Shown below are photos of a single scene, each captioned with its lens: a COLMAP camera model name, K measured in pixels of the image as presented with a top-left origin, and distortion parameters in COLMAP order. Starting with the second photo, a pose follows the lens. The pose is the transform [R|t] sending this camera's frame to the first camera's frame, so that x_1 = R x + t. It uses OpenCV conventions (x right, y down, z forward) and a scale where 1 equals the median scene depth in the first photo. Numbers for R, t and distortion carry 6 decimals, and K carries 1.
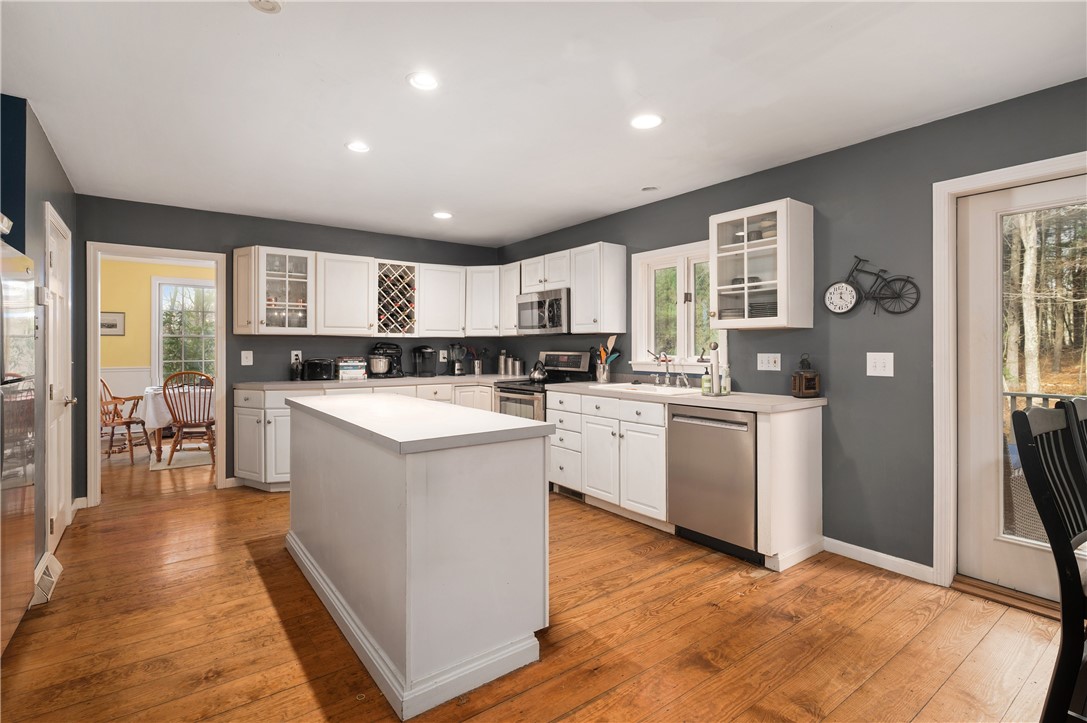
lens RADIAL K [[506.4, 0, 523.9], [0, 506.4, 349.3], [0, 0, 1]] dist [-0.001839, -0.000594]
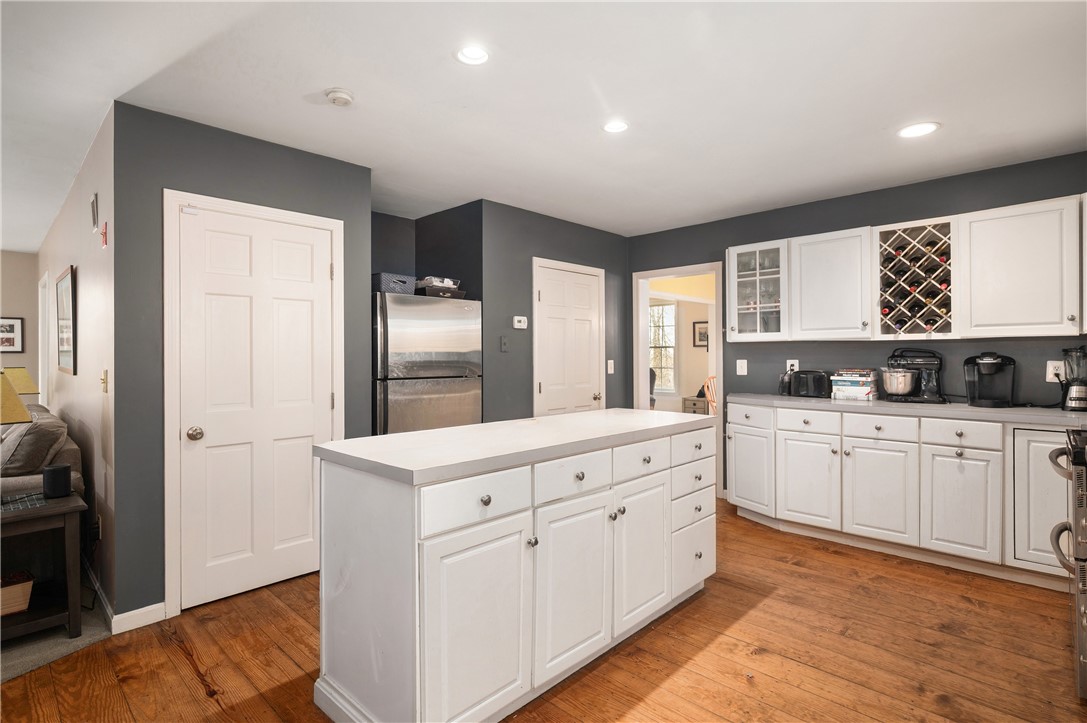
lens RADIAL K [[536.2, 0, 546.1], [0, 536.2, 356.9], [0, 0, 1]] dist [-0.001374, 0.000731]
pose [[0.186136, 0.001799, -0.982522, 0.367985], [-0.001237, 0.999998, 0.001596, -0.002884], [0.982523, 0.000919, 0.186138, 0.460202]]
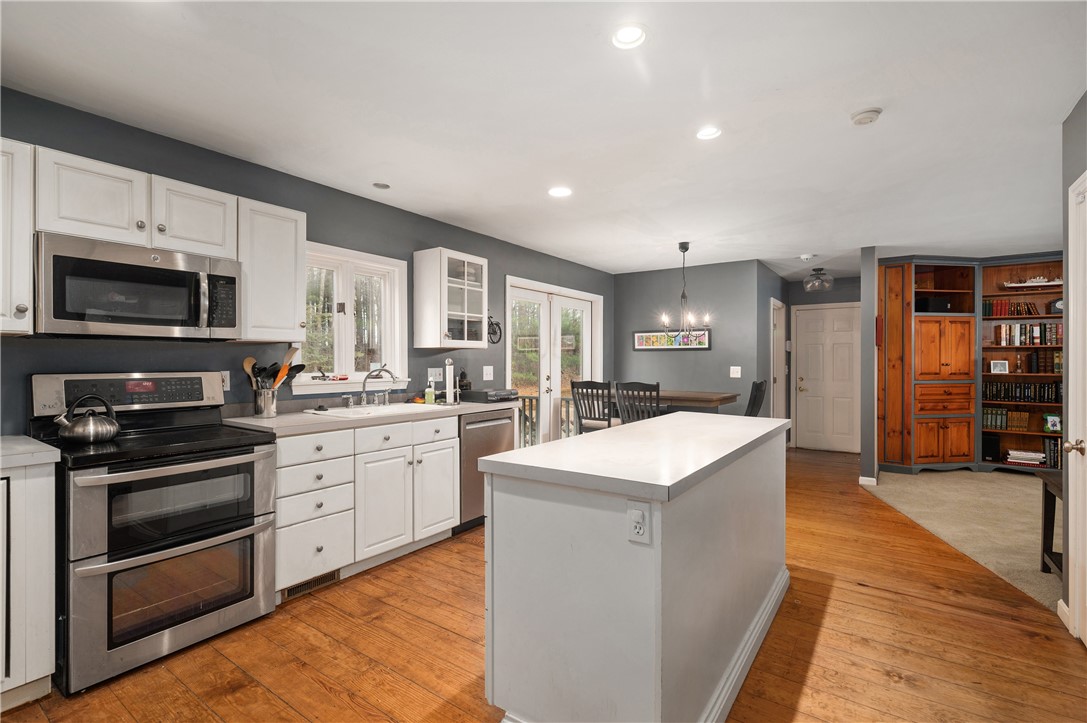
lens RADIAL K [[506.4, 0, 541.5], [0, 506.4, 362.6], [0, 0, 1]] dist [-0.001839, -0.000594]
pose [[-0.323102, -0.001601, 0.946363, -0.573265], [0.005255, 0.999980, 0.003486, -0.005568], [-0.946350, 0.006099, -0.323087, 0.847727]]
